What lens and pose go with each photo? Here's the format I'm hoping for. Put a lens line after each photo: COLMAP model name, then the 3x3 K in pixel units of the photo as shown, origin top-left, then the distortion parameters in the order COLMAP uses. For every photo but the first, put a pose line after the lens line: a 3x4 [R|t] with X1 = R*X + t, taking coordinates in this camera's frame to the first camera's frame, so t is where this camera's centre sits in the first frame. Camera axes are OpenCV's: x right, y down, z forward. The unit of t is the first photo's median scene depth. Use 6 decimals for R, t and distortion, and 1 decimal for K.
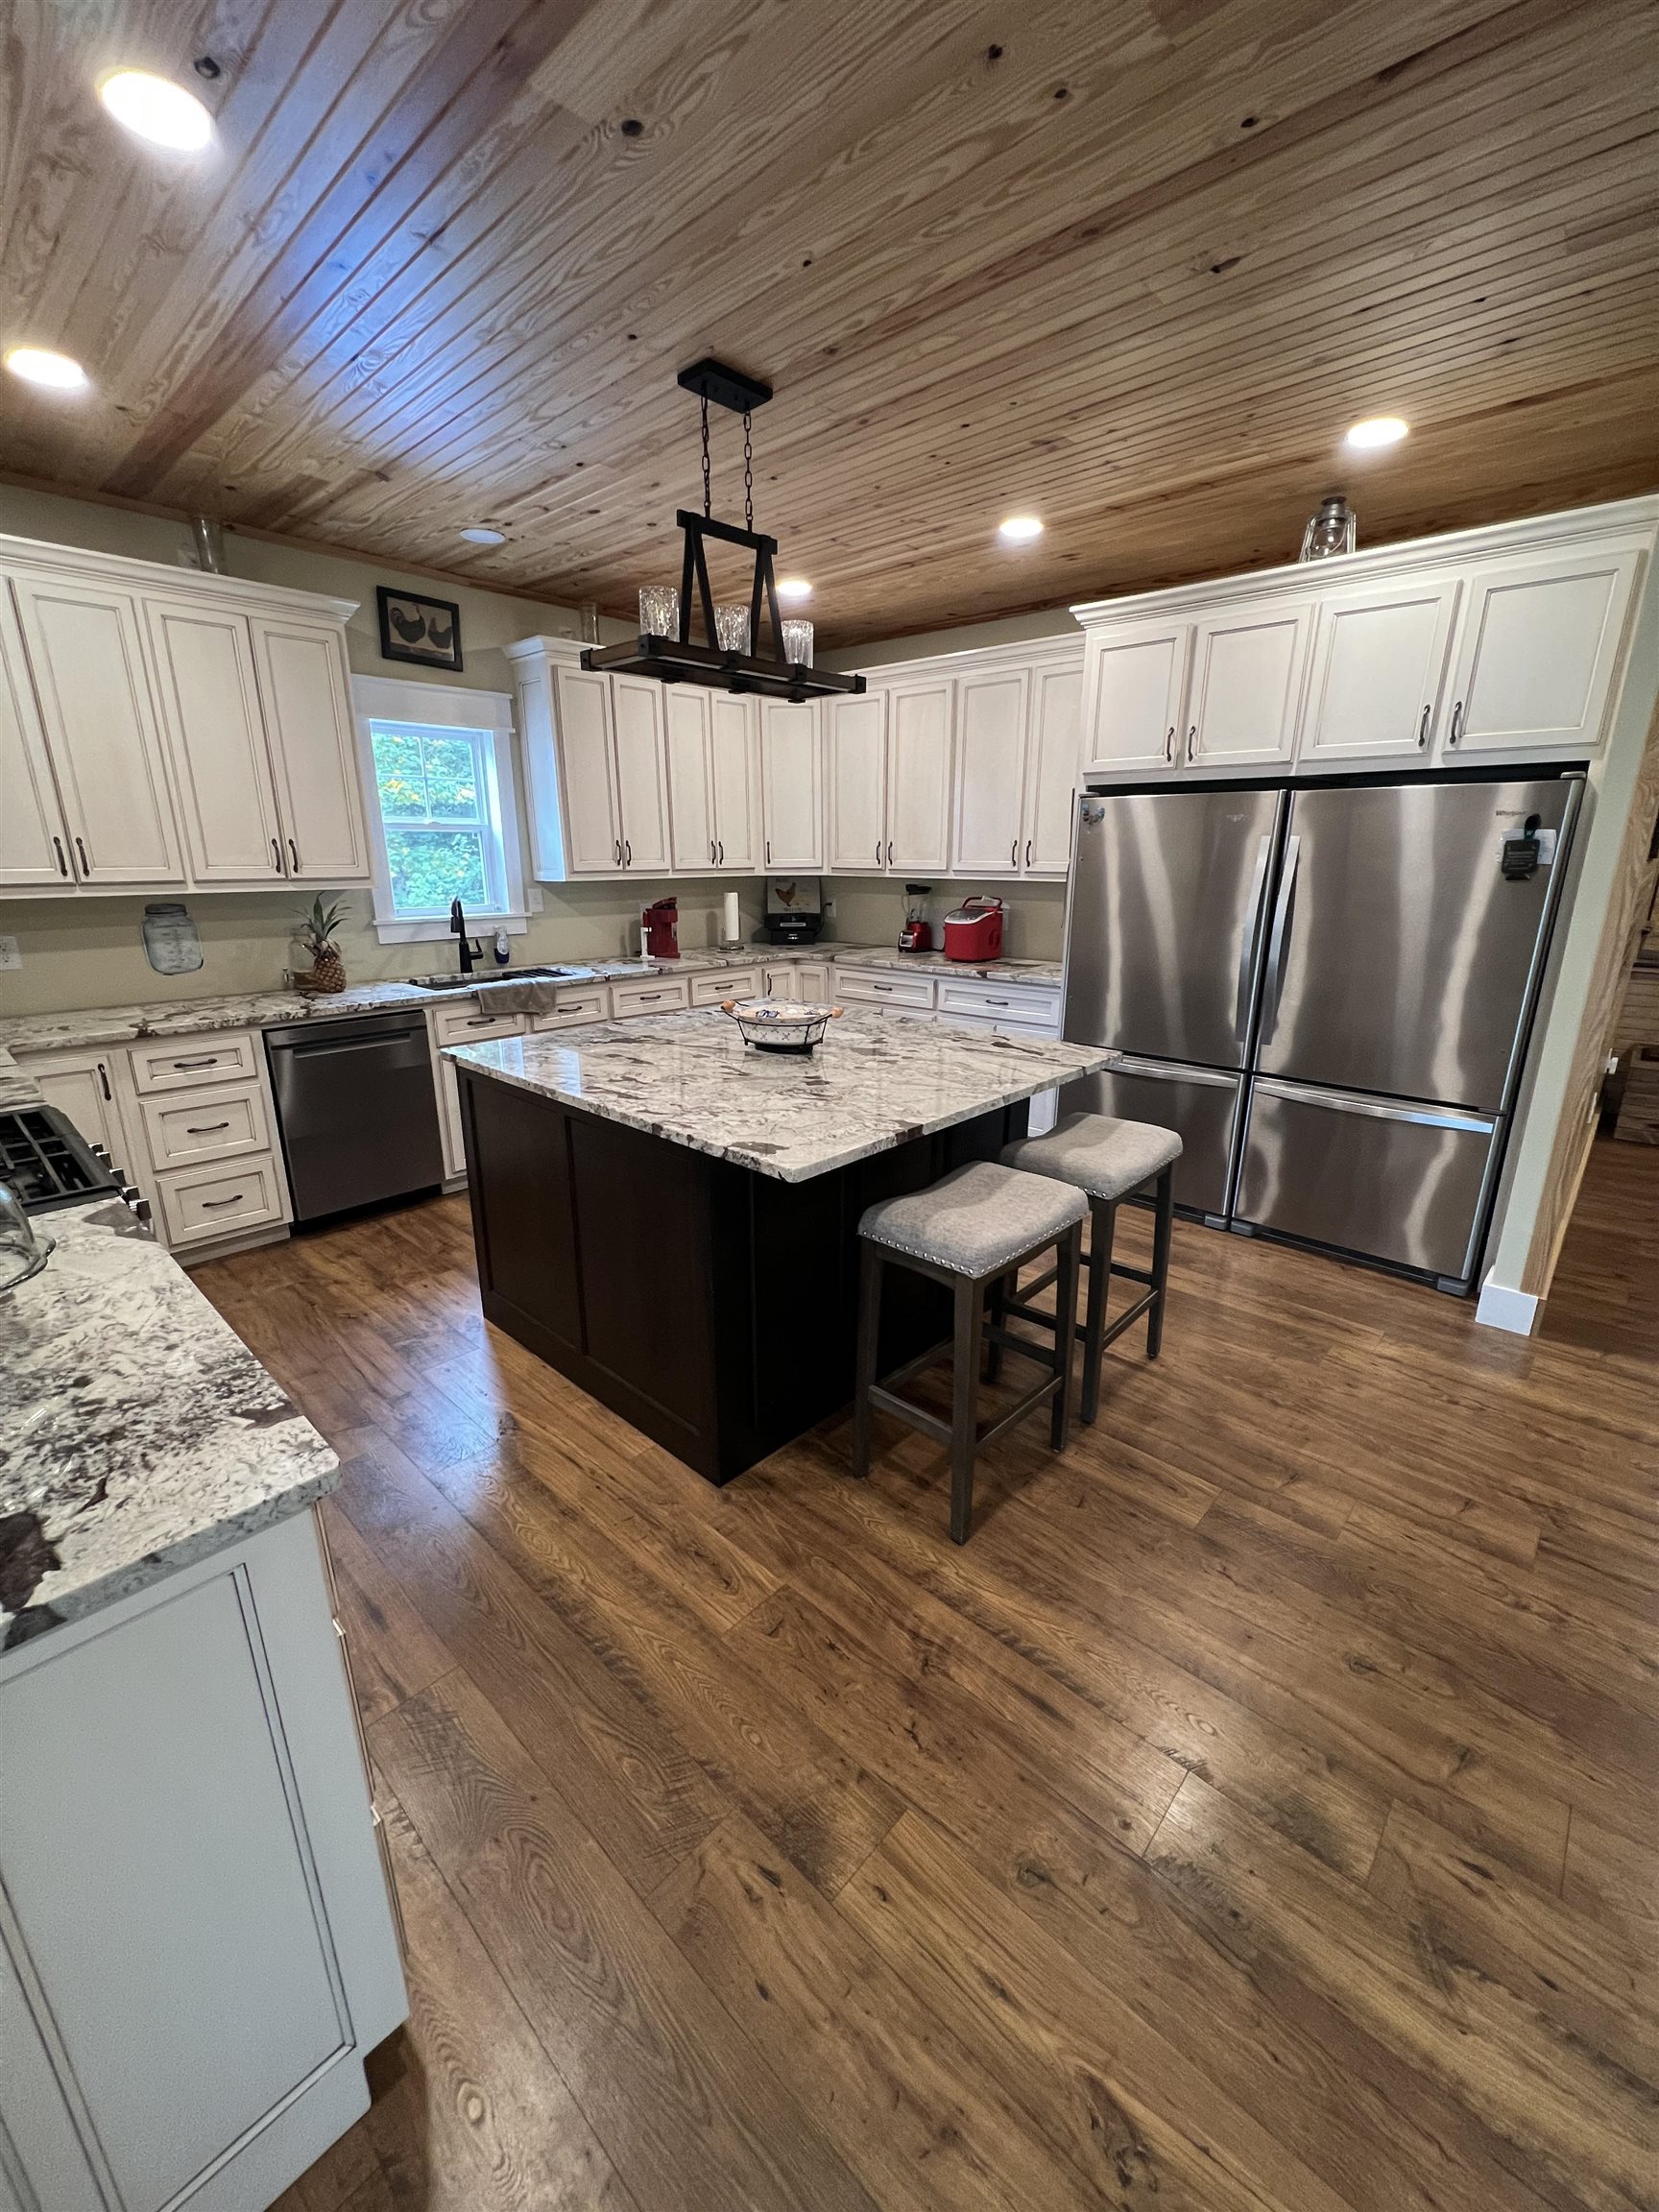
lens RADIAL K [[885.6, 0, 828.2], [0, 885.6, 1103.0], [0, 0, 1]] dist [-0.002042, 0.000685]
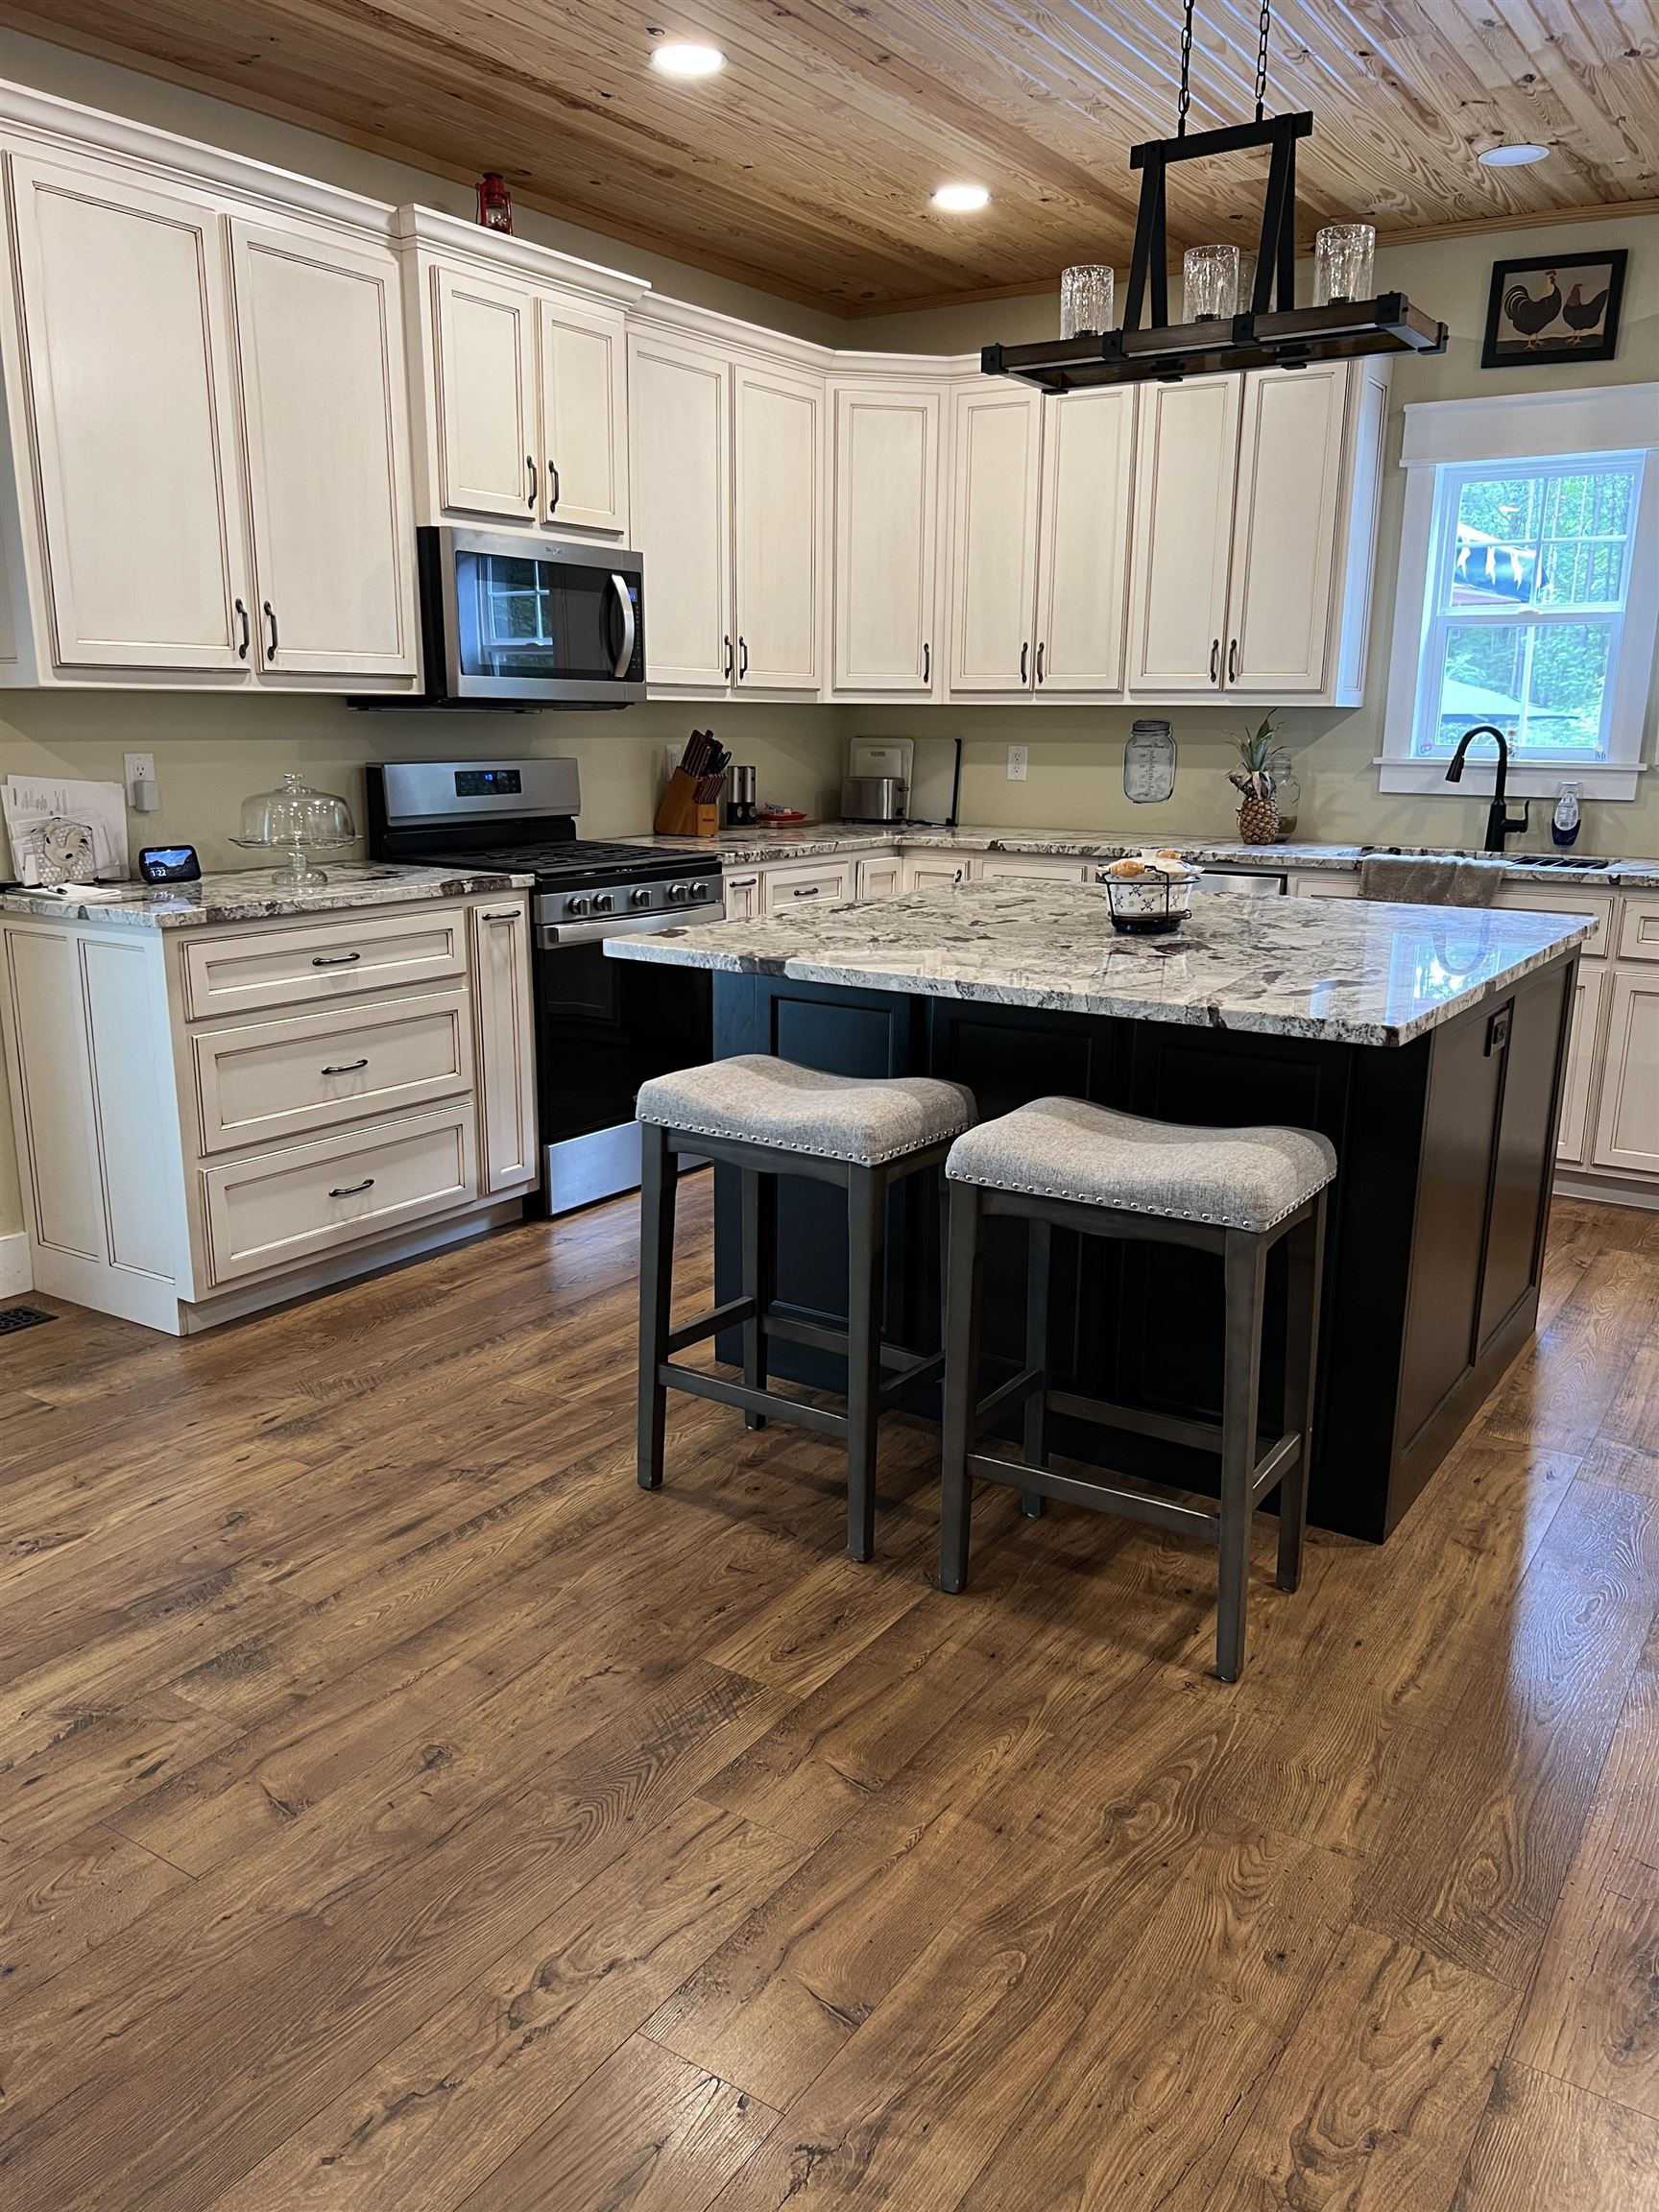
lens RADIAL K [[1688.1, 0, 828.3], [0, 1688.1, 1116.8], [0, 0, 1]] dist [0.032980, -0.025704]
pose [[0.163553, 0.231604, -0.958963, 1.235976], [-0.282542, 0.942330, 0.179399, -0.096075], [0.945209, 0.241606, 0.219559, 0.612860]]
